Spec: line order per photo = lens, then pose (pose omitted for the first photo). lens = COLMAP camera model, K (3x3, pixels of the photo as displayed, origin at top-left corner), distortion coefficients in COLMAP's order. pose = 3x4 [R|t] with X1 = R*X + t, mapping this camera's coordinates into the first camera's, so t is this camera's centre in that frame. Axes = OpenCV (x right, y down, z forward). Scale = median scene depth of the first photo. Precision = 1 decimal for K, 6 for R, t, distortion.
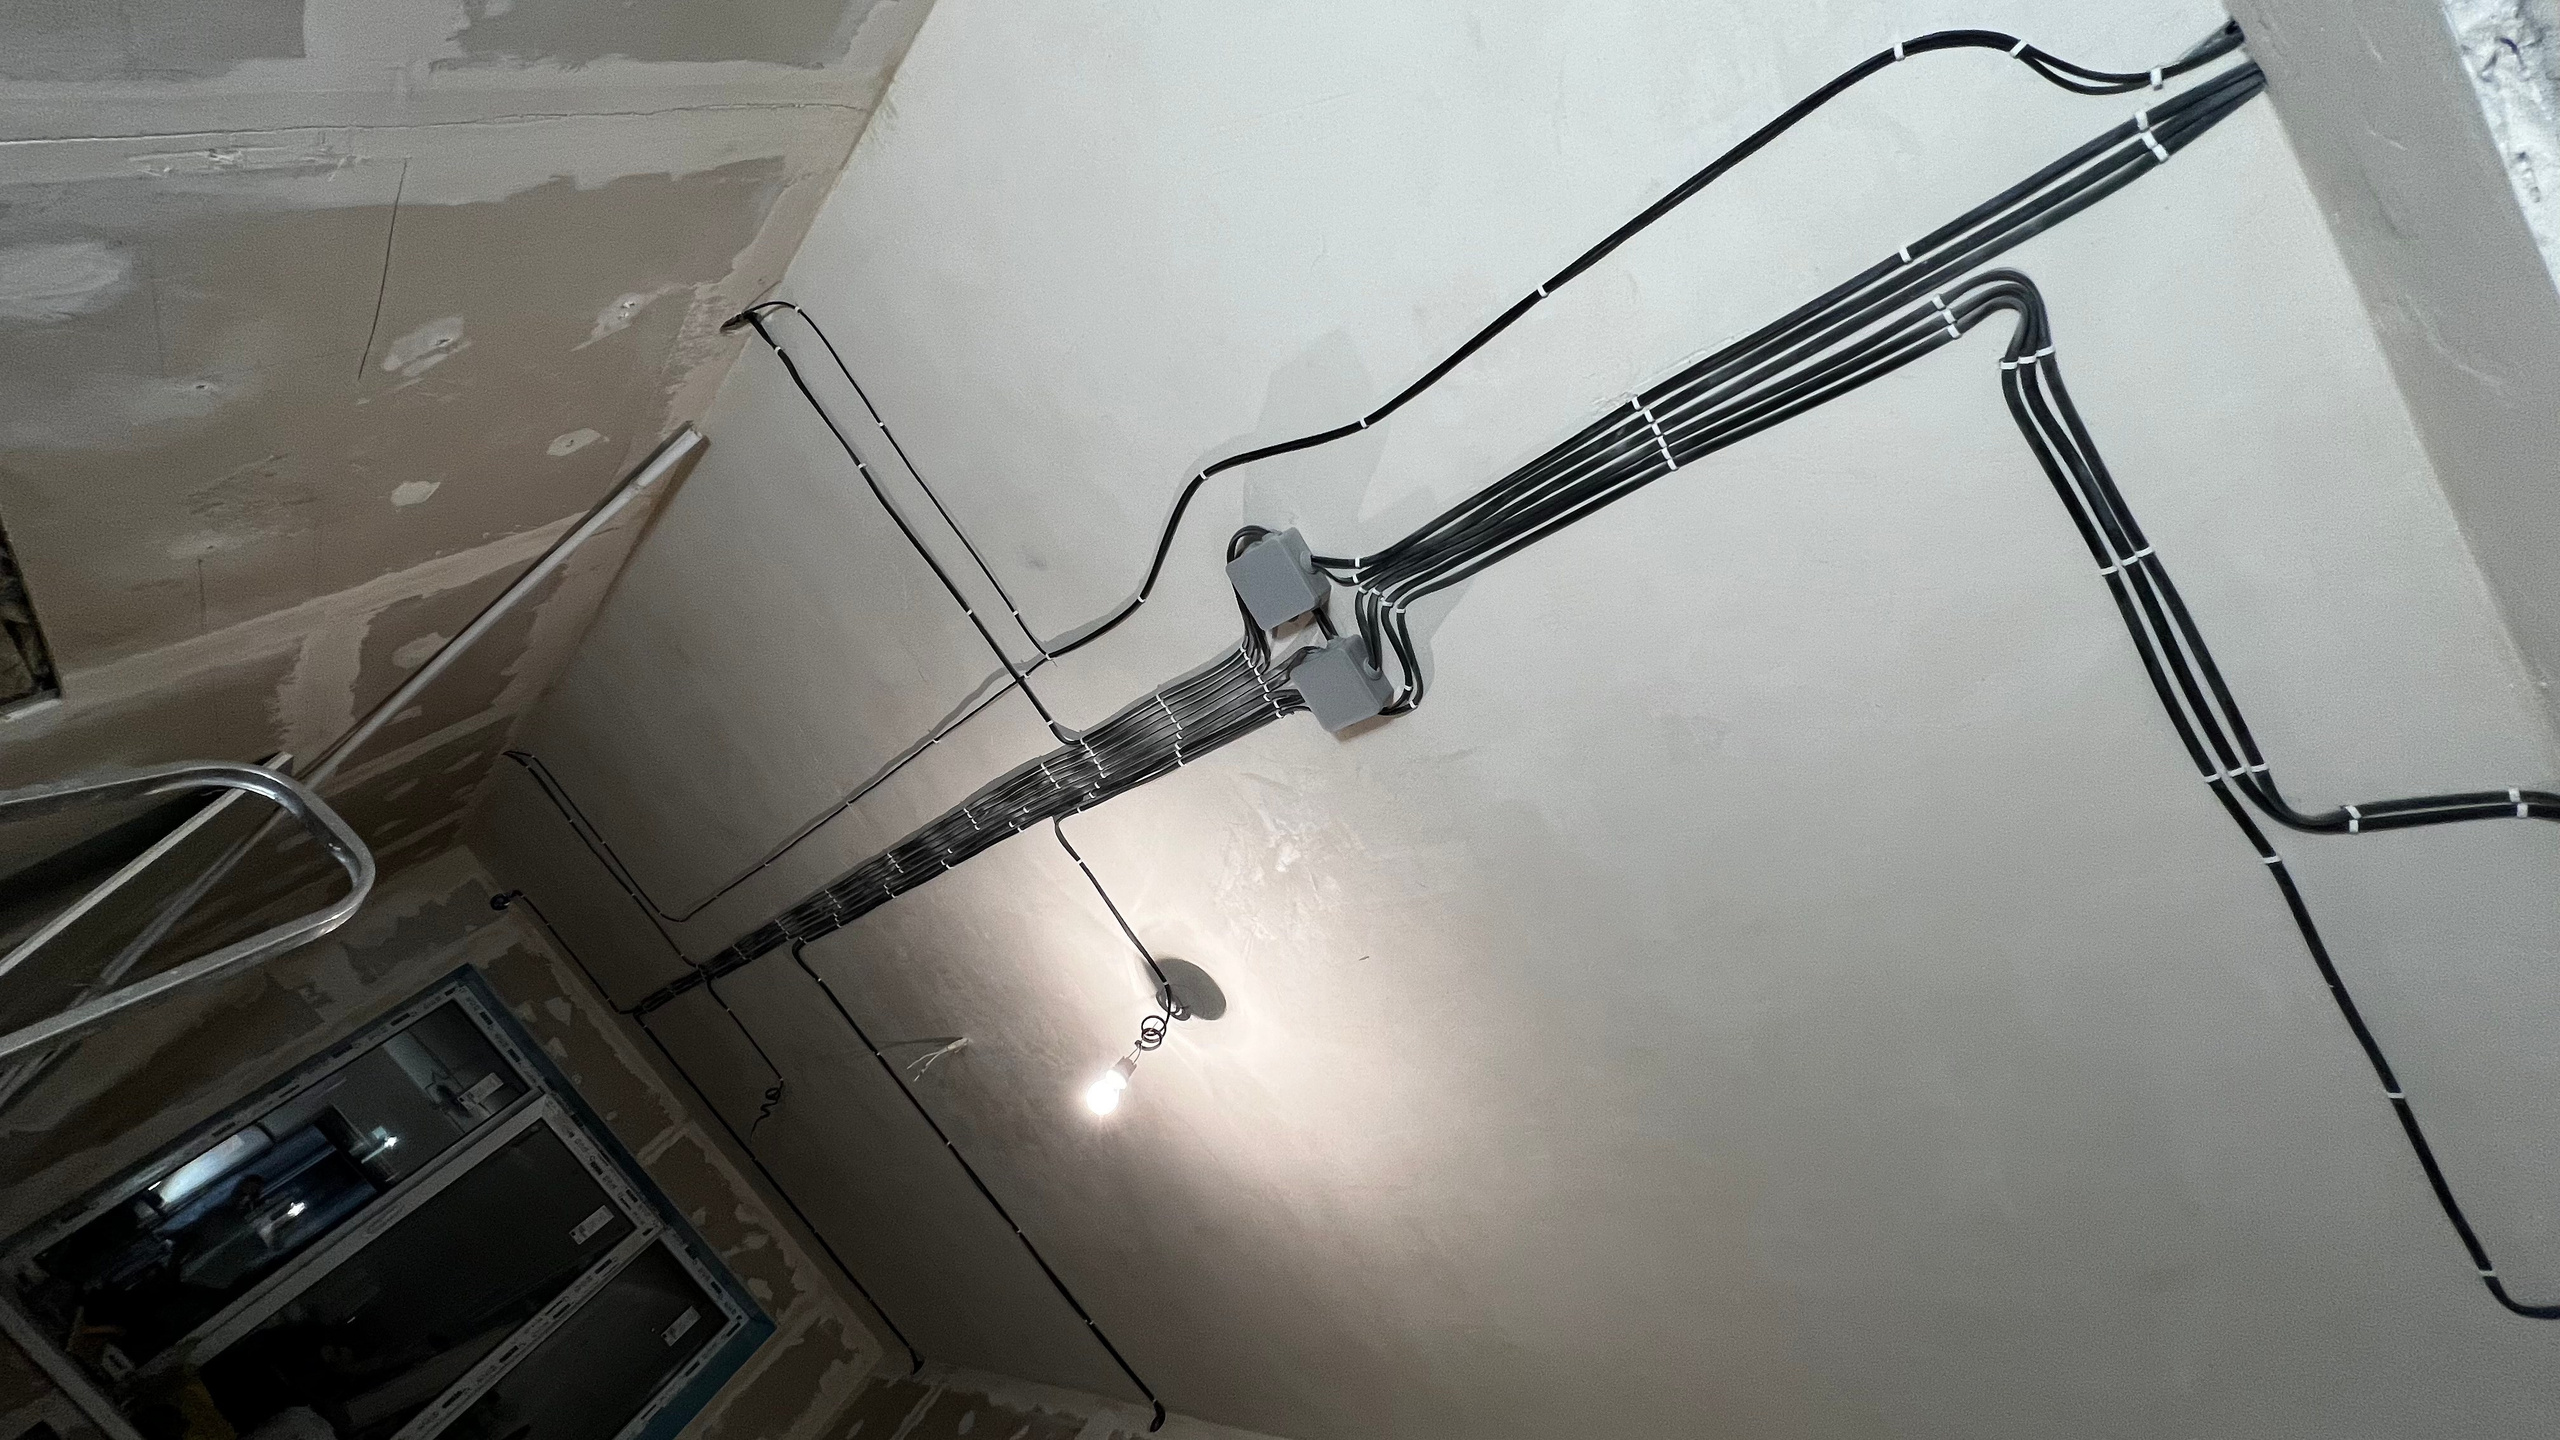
lens RADIAL K [[1013.7, 0, 1274.9], [0, 1013.7, 715.5], [0, 0, 1]] dist [-0.003617, 0.000397]
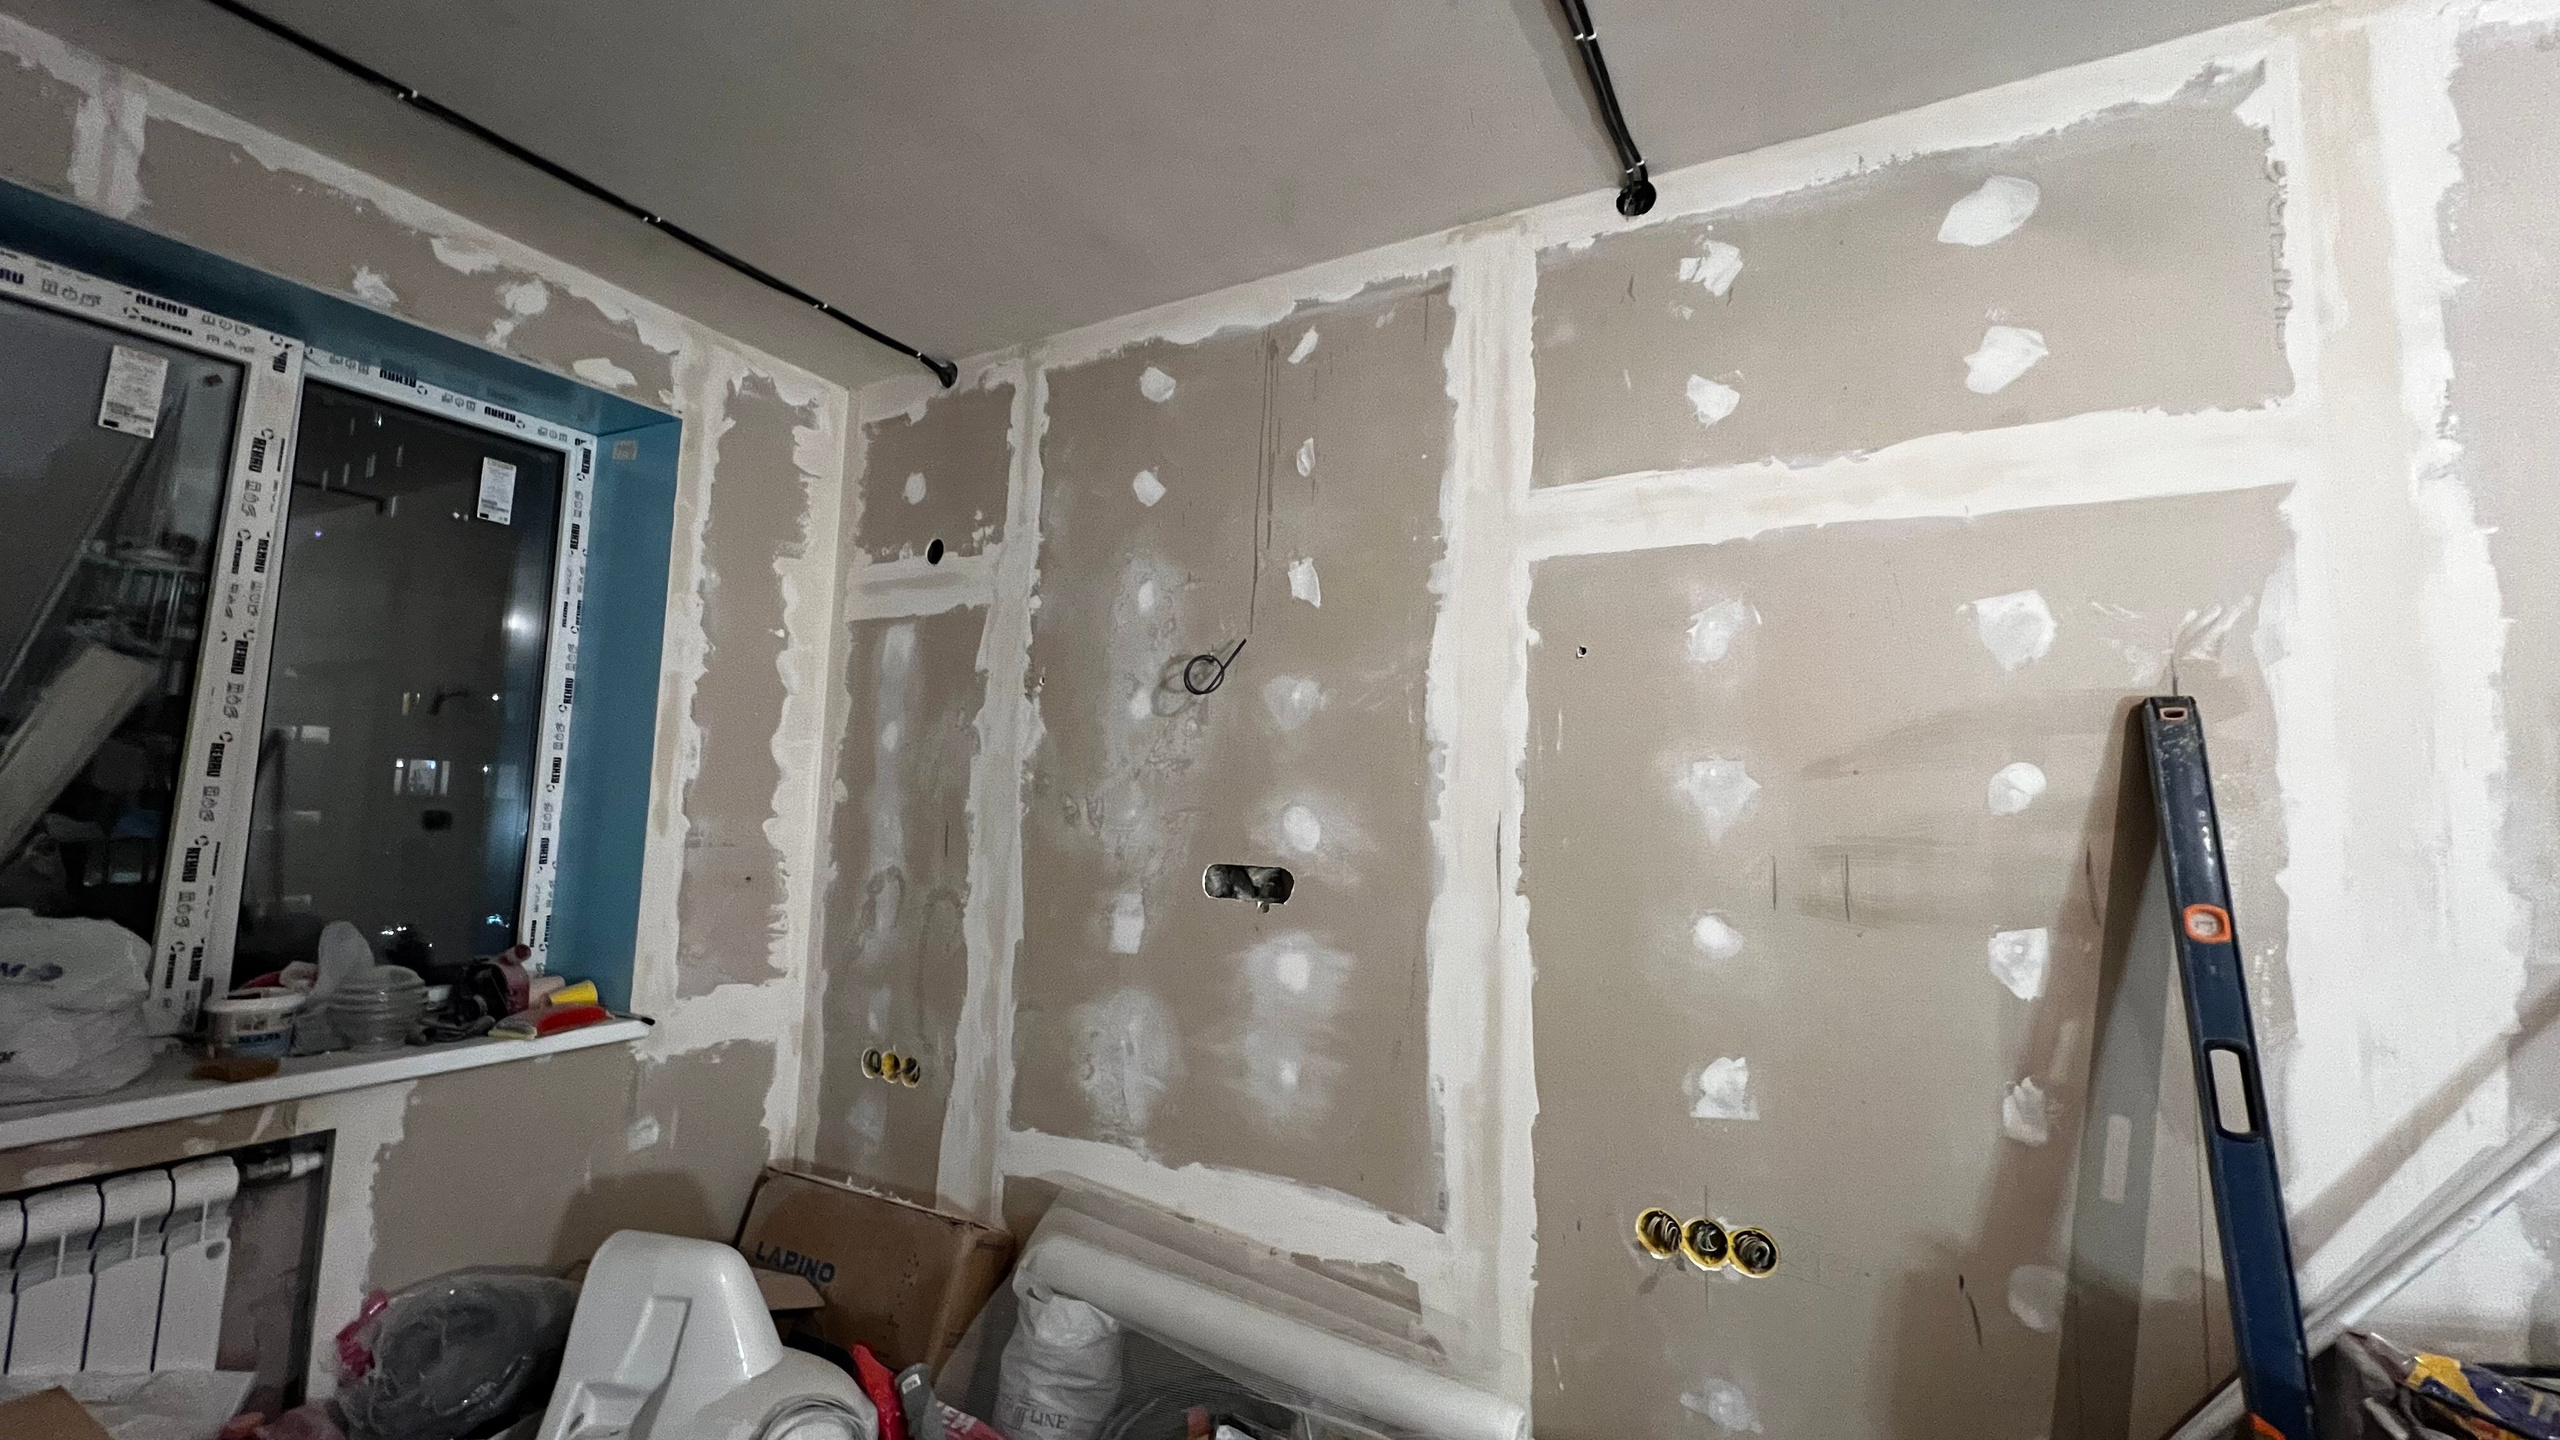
lens RADIAL K [[1013.7, 0, 1274.9], [0, 1013.7, 715.5], [0, 0, 1]] dist [-0.003617, 0.000397]
pose [[0.870887, -0.454428, 0.187219, -0.384012], [0.106083, 0.545749, 0.831207, 0.265248], [-0.479898, -0.704027, 0.523493, 0.435377]]
